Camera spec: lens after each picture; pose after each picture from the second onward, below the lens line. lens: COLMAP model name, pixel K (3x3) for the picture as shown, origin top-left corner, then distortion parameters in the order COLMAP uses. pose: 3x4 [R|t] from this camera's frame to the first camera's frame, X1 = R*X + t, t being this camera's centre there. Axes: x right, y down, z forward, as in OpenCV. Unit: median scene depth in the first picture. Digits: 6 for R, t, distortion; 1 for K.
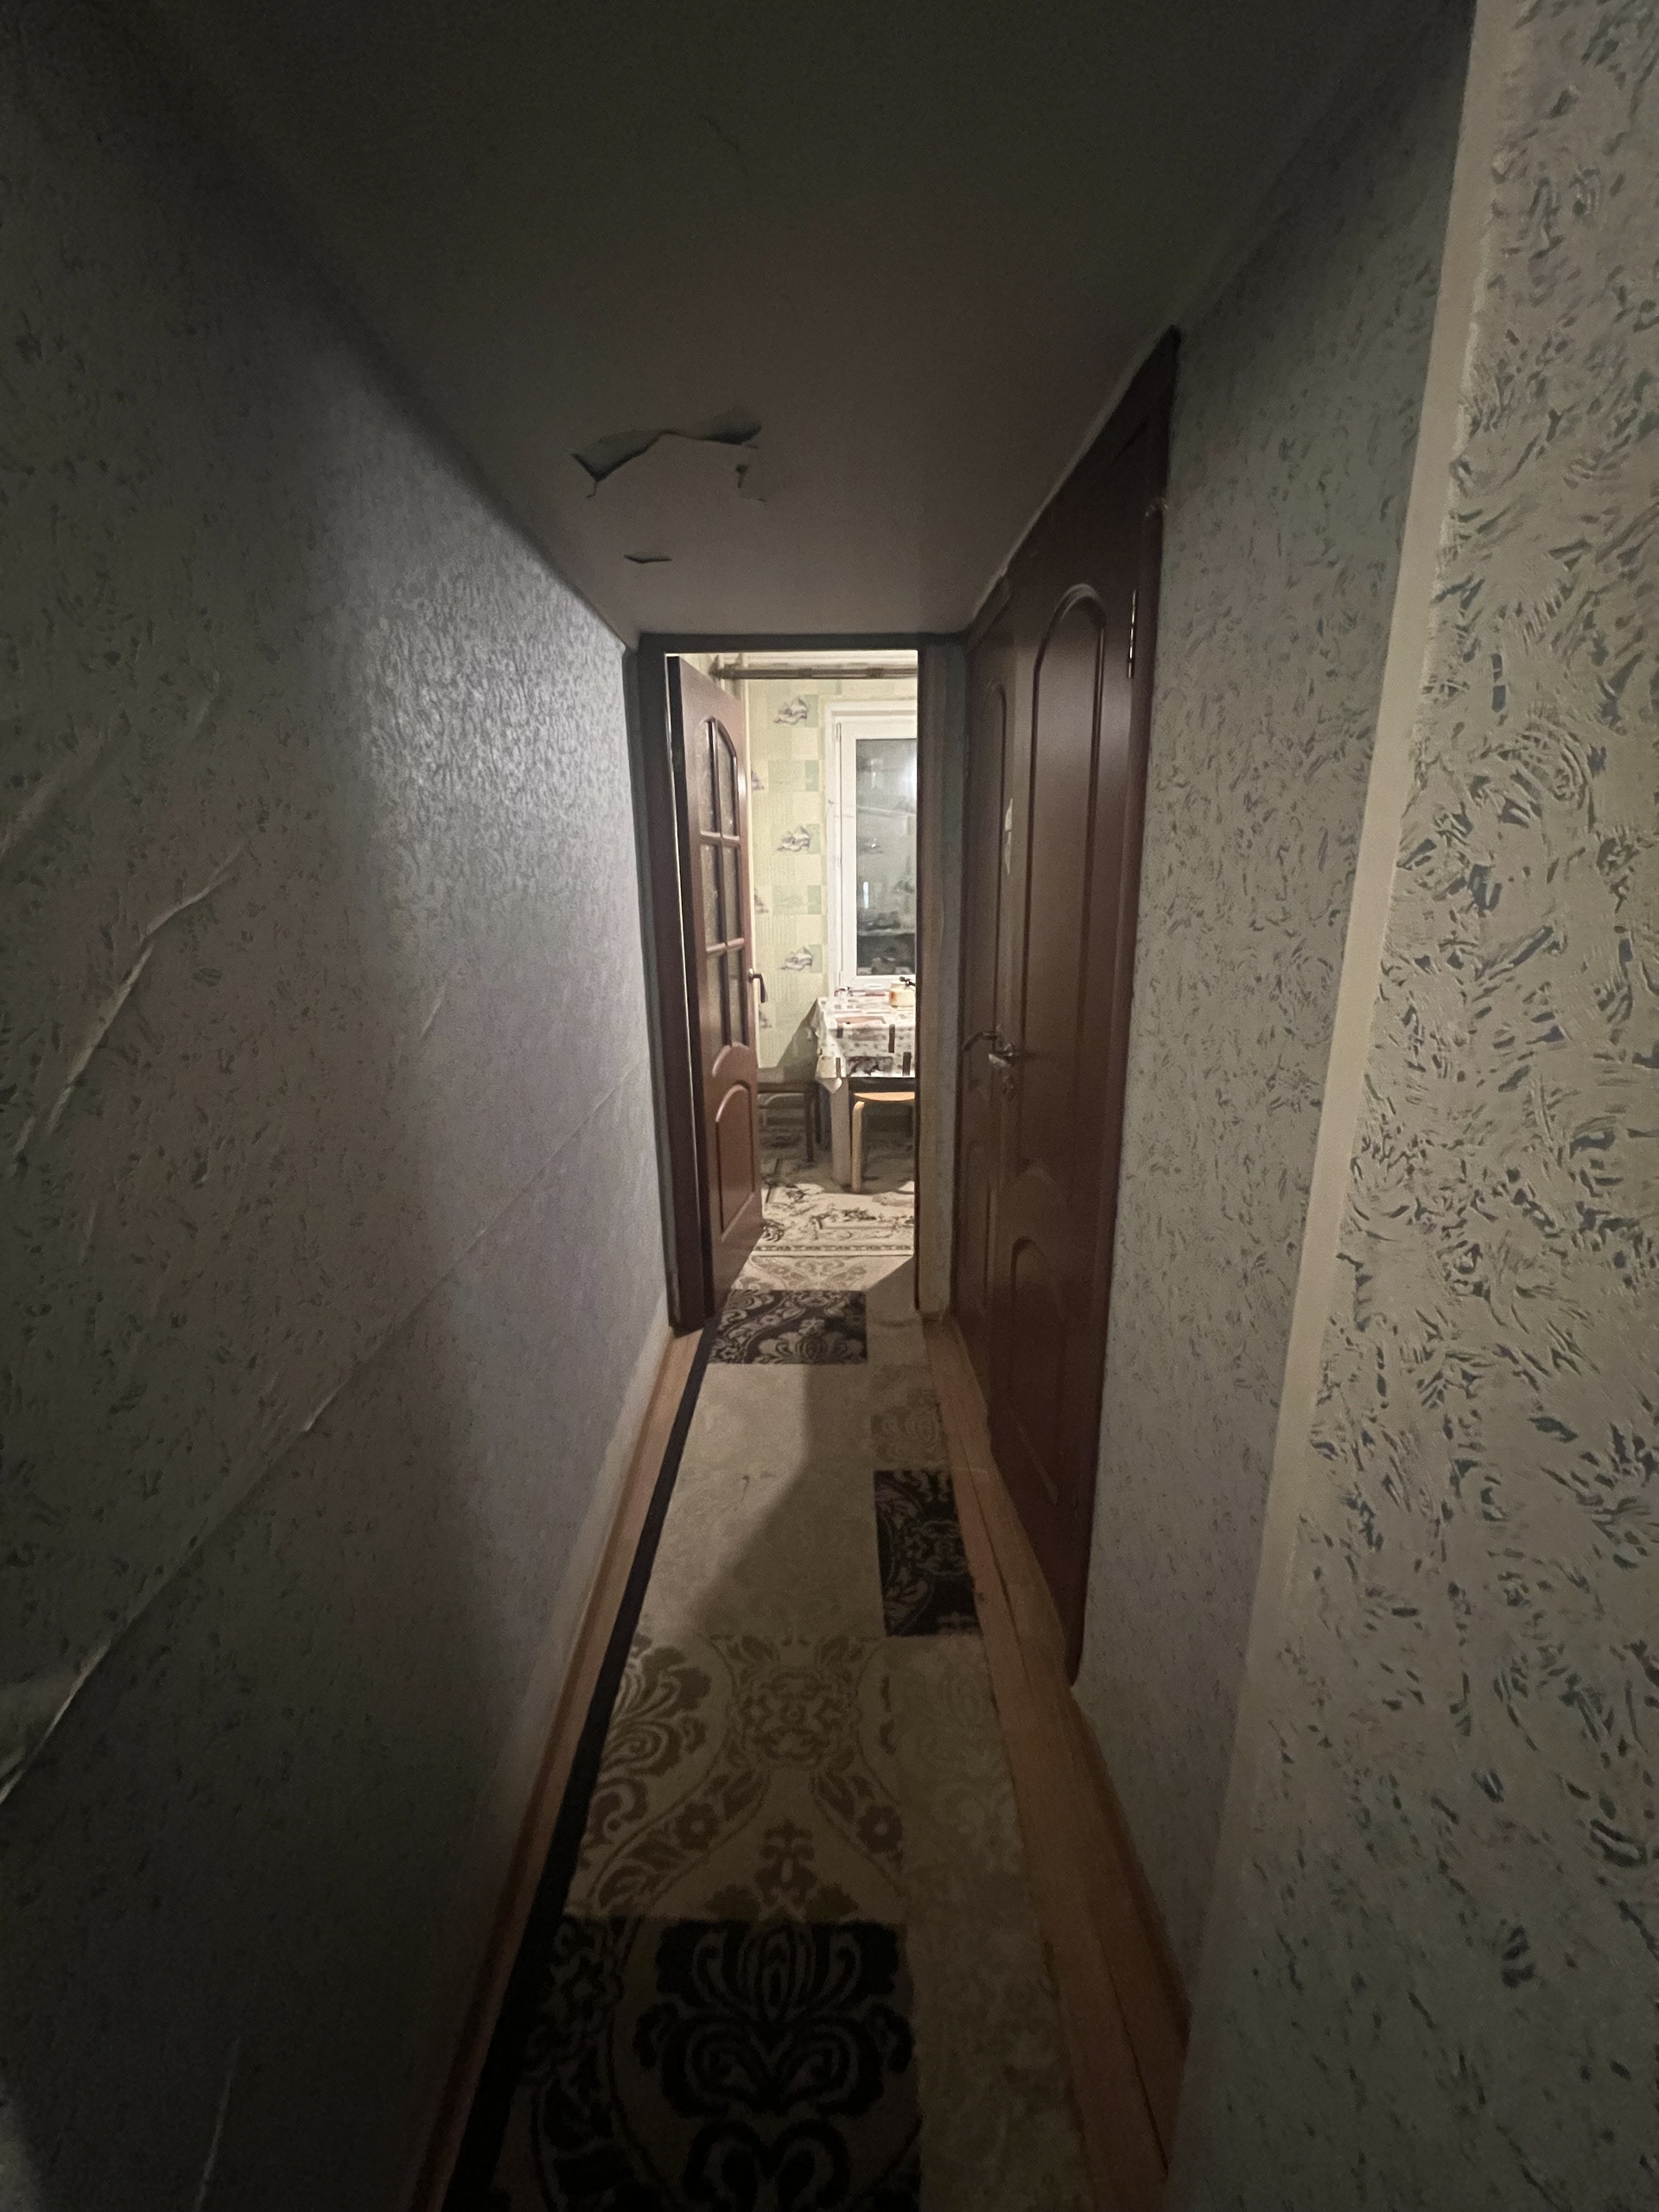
lens RADIAL K [[877.7, 0, 826.6], [0, 877.7, 1106.5], [0, 0, 1]] dist [-0.003445, 0.000578]
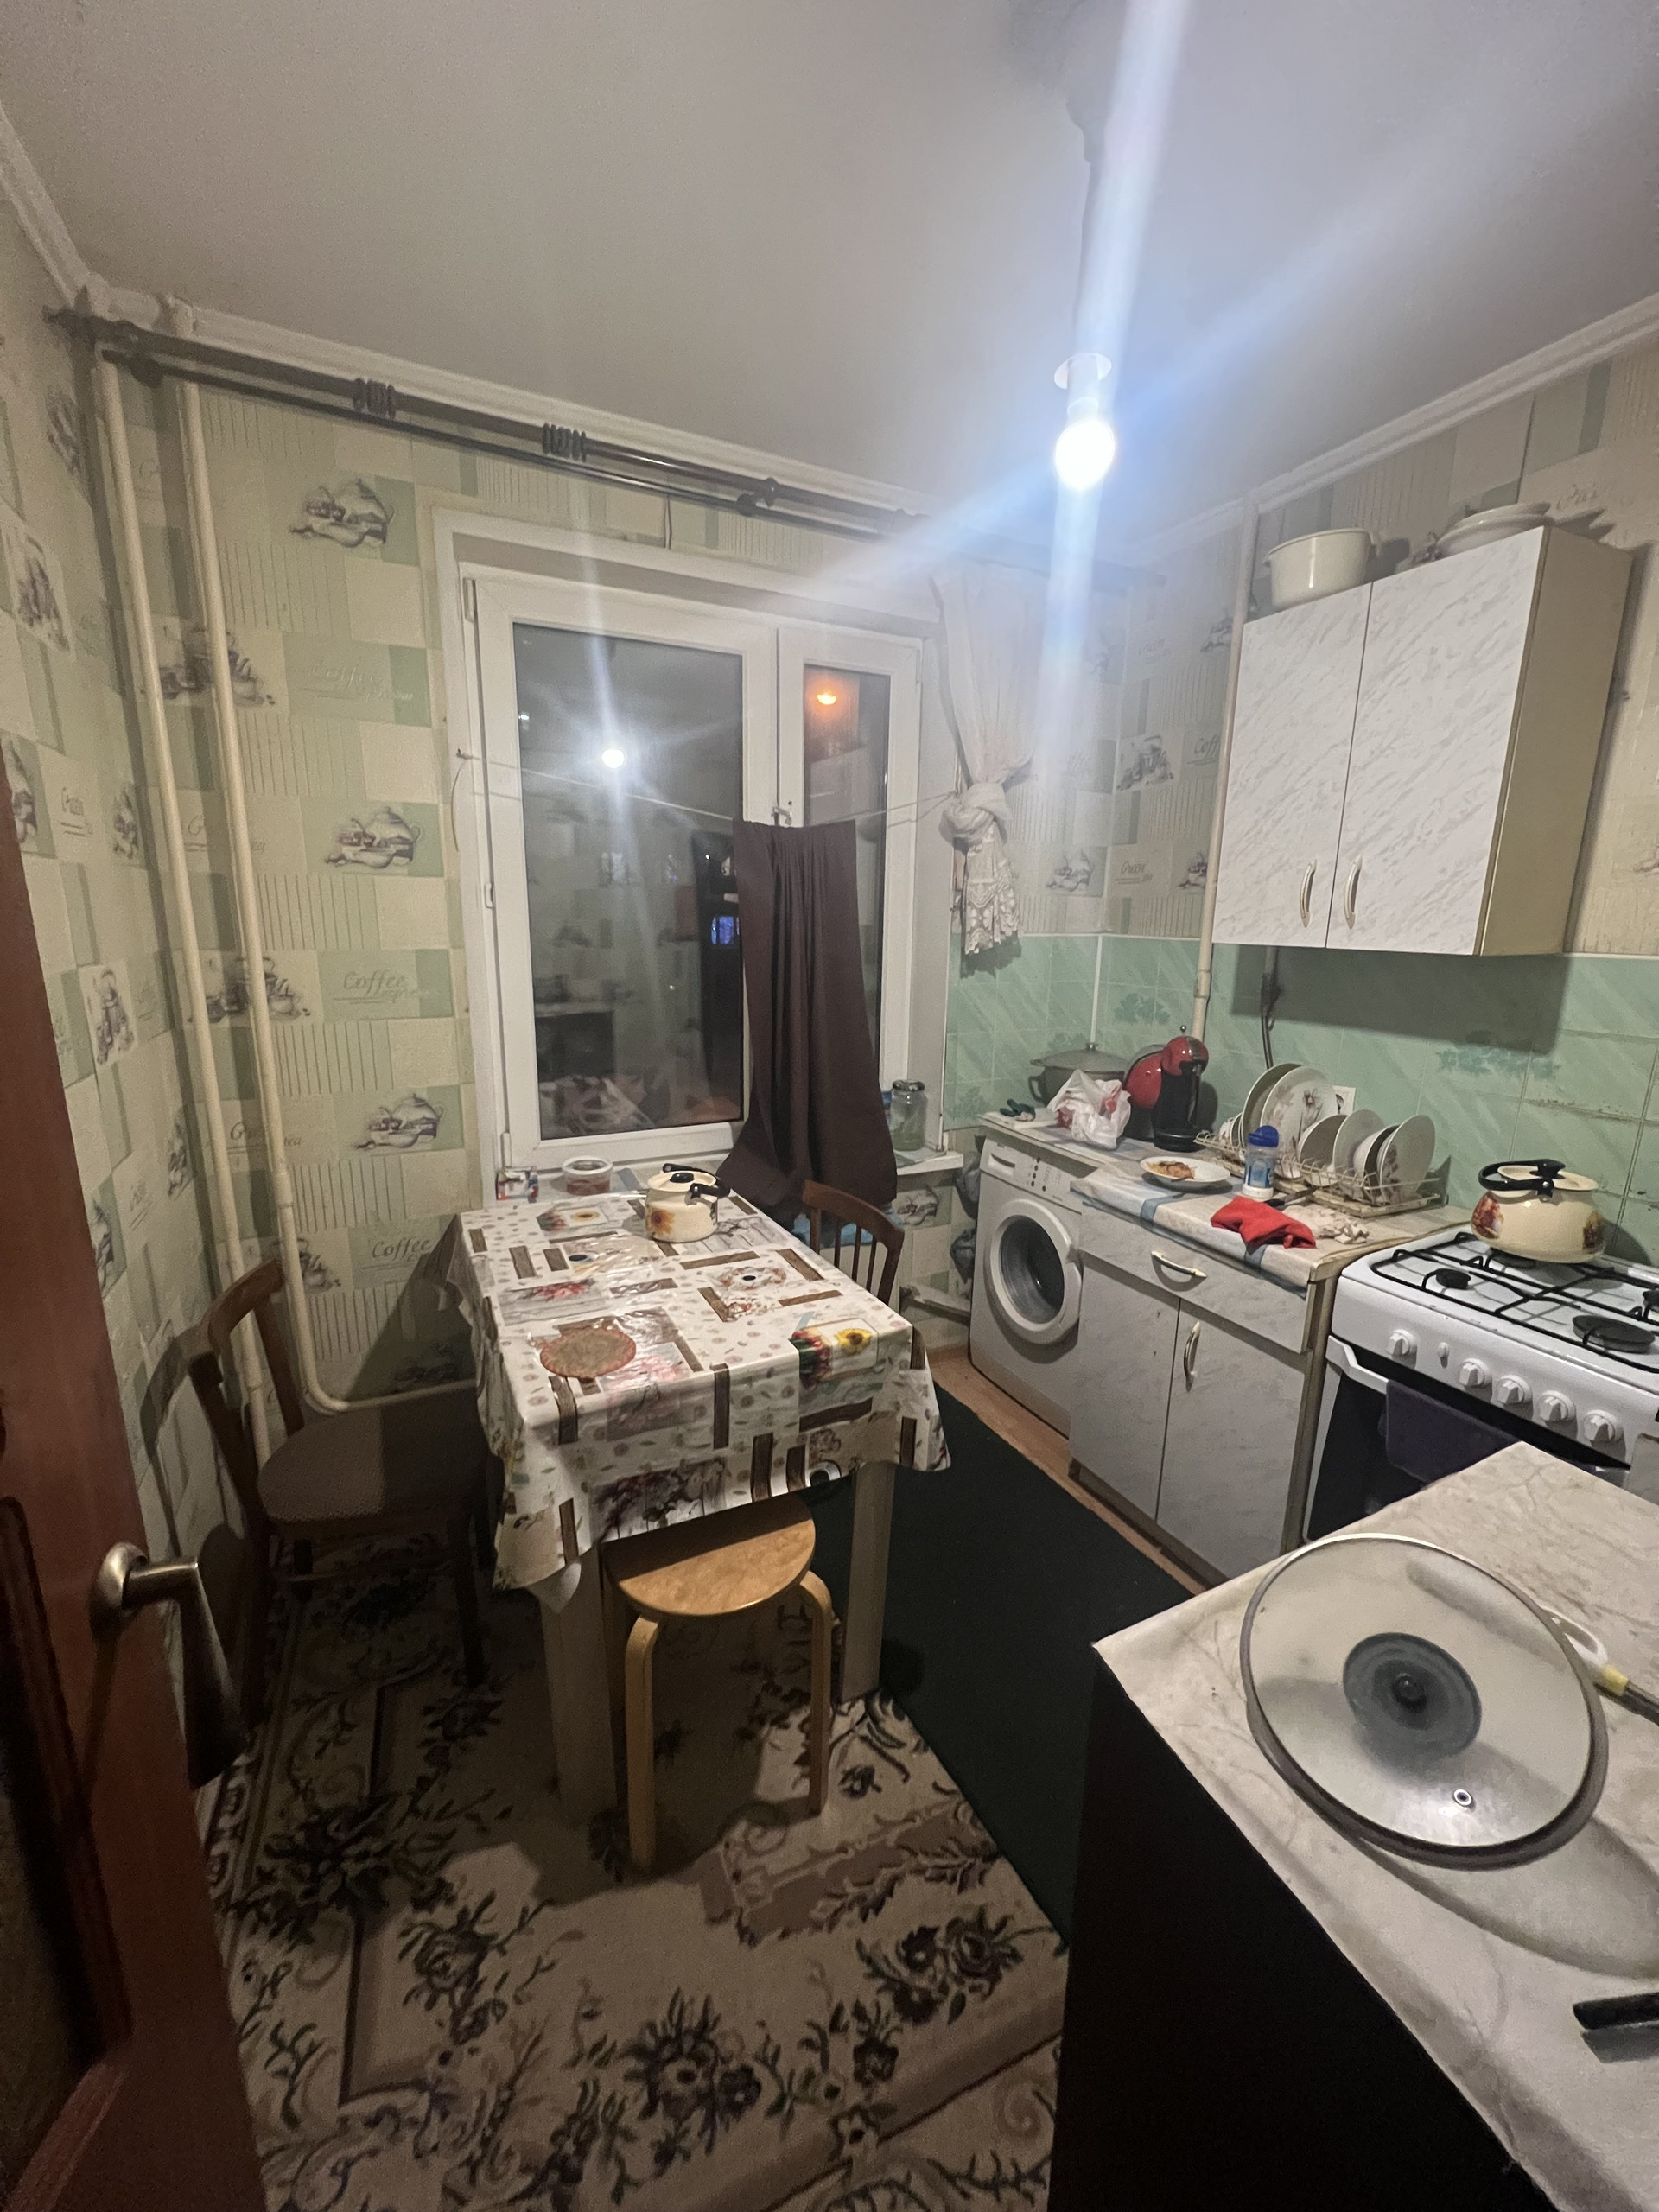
lens RADIAL K [[877.7, 0, 840.5], [0, 877.7, 1113.6], [0, 0, 1]] dist [-0.003445, 0.000578]
pose [[0.905258, -0.061670, 0.420362, -0.032942], [0.075982, 0.996958, -0.017368, -0.270374], [-0.418012, 0.047662, 0.907190, 0.958810]]
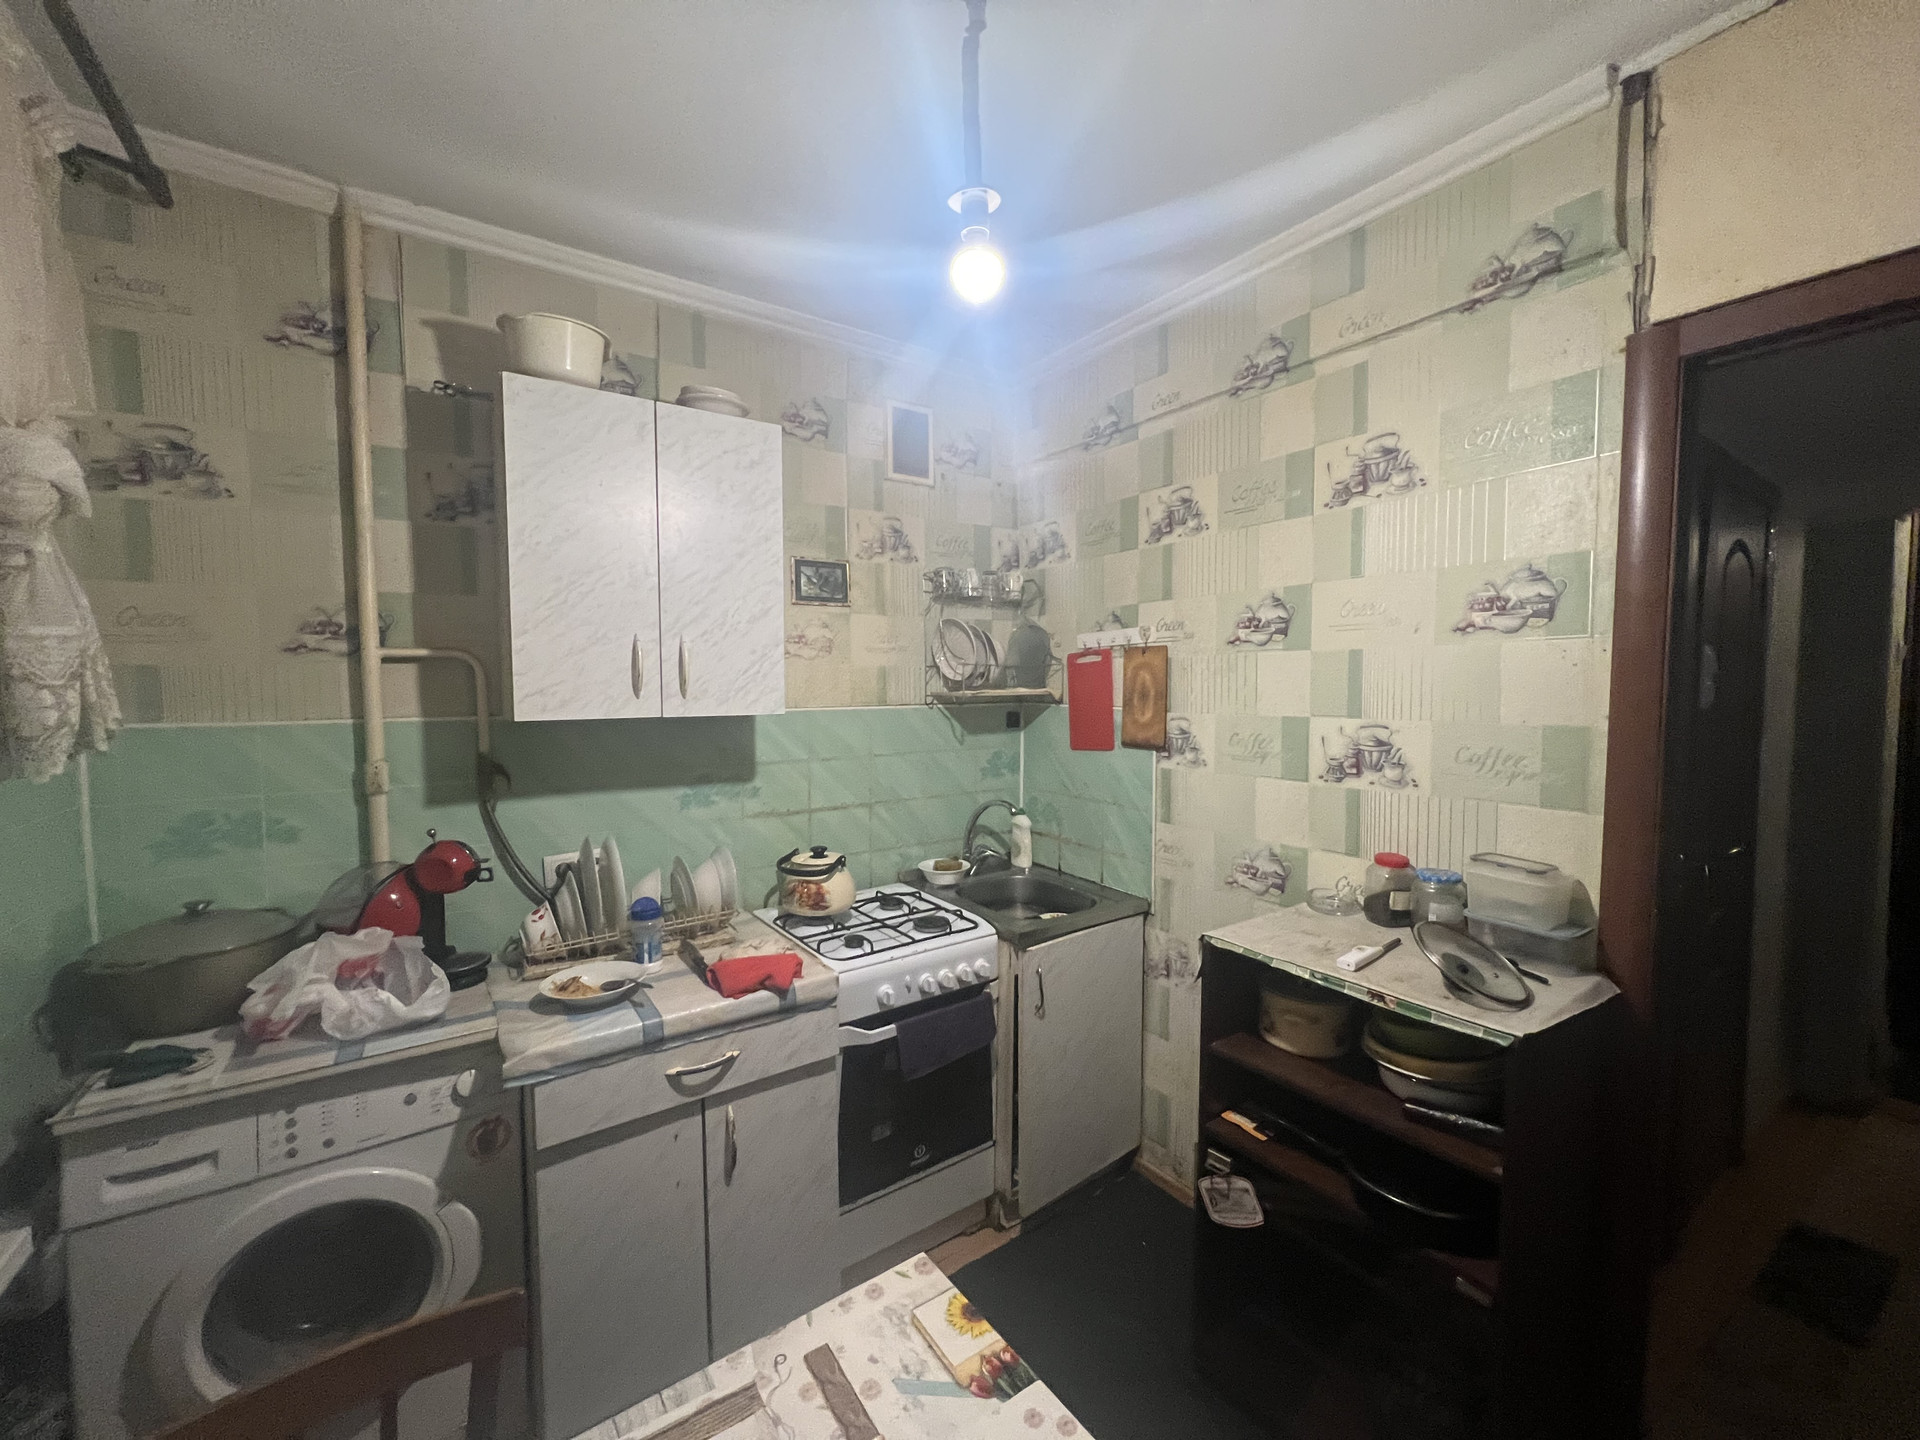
lens RADIAL K [[761.9, 0, 951.2], [0, 761.9, 727.2], [0, 0, 1]] dist [-0.003445, 0.000578]
pose [[-0.542421, -0.025147, 0.839730, -0.060491], [0.228470, 0.957464, 0.176253, -0.435074], [-0.808444, 0.287456, -0.513603, 1.562336]]
